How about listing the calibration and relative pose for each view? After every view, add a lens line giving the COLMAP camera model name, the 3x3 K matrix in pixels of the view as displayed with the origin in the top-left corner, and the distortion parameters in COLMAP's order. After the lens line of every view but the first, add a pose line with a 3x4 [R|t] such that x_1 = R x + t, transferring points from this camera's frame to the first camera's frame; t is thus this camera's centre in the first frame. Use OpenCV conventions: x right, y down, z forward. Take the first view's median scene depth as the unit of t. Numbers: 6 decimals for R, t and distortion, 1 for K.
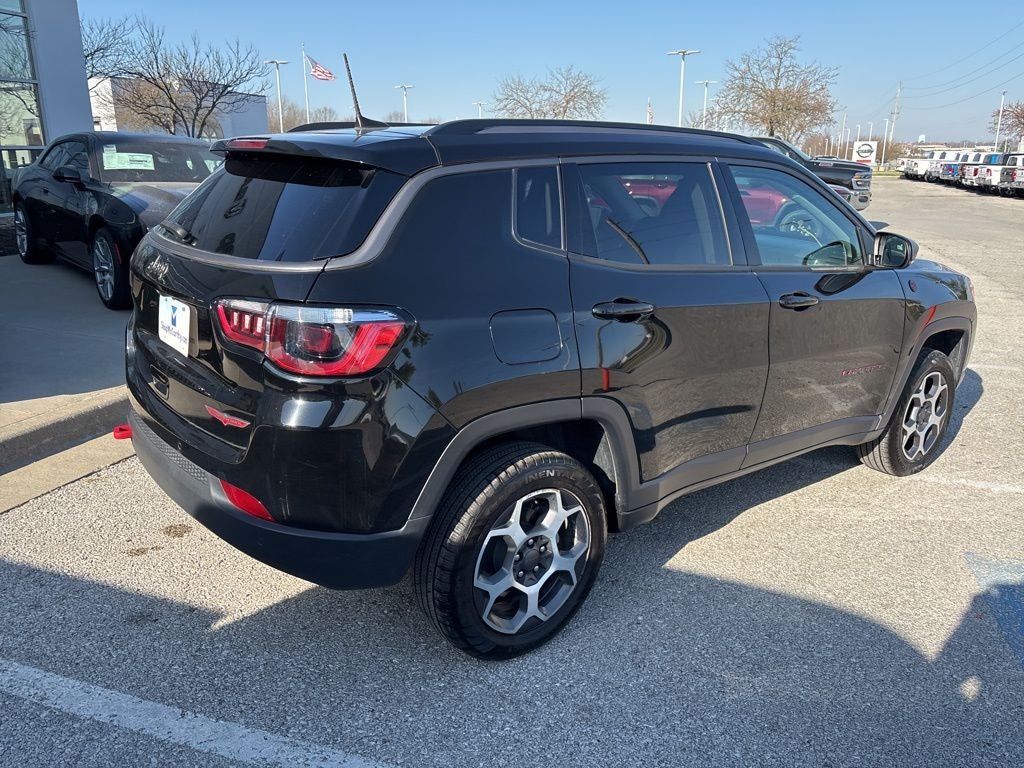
lens RADIAL K [[777.8, 0, 506.0], [0, 777.8, 381.3], [0, 0, 1]] dist [0.056556, -0.066356]
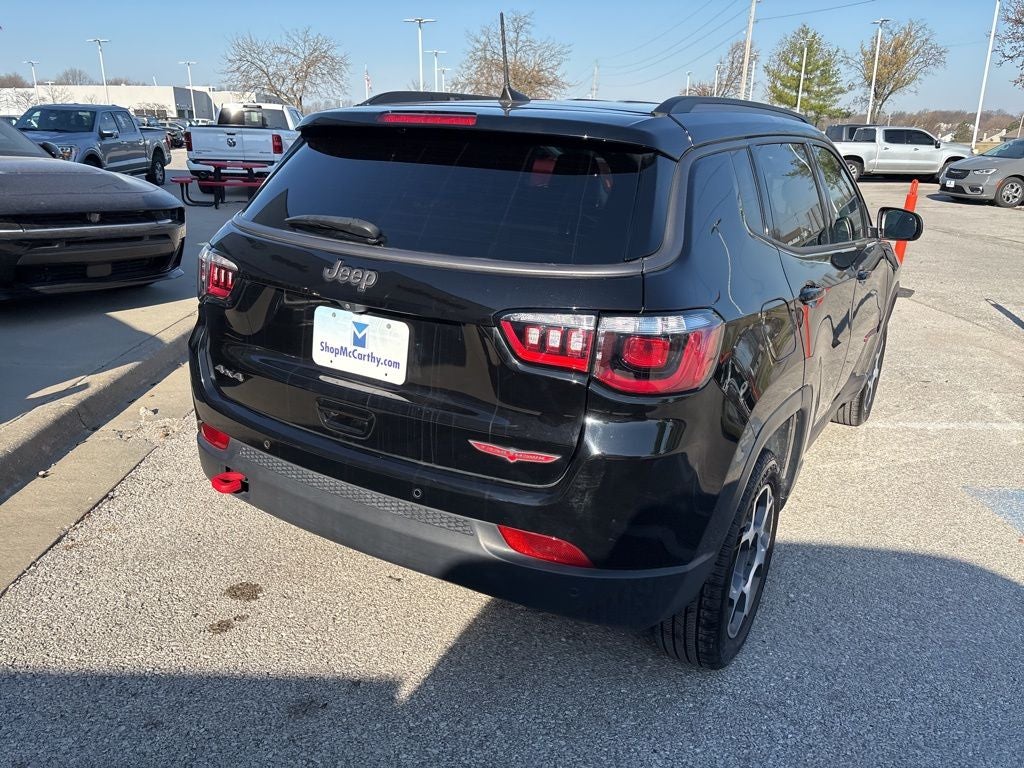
lens RADIAL K [[777.8, 0, 515.3], [0, 777.8, 386.6], [0, 0, 1]] dist [0.056556, -0.066356]
pose [[0.940773, -0.095204, 0.325396, -0.492730], [0.081405, 0.995118, 0.055796, -0.056763], [-0.329119, -0.026003, 0.943930, 0.170119]]
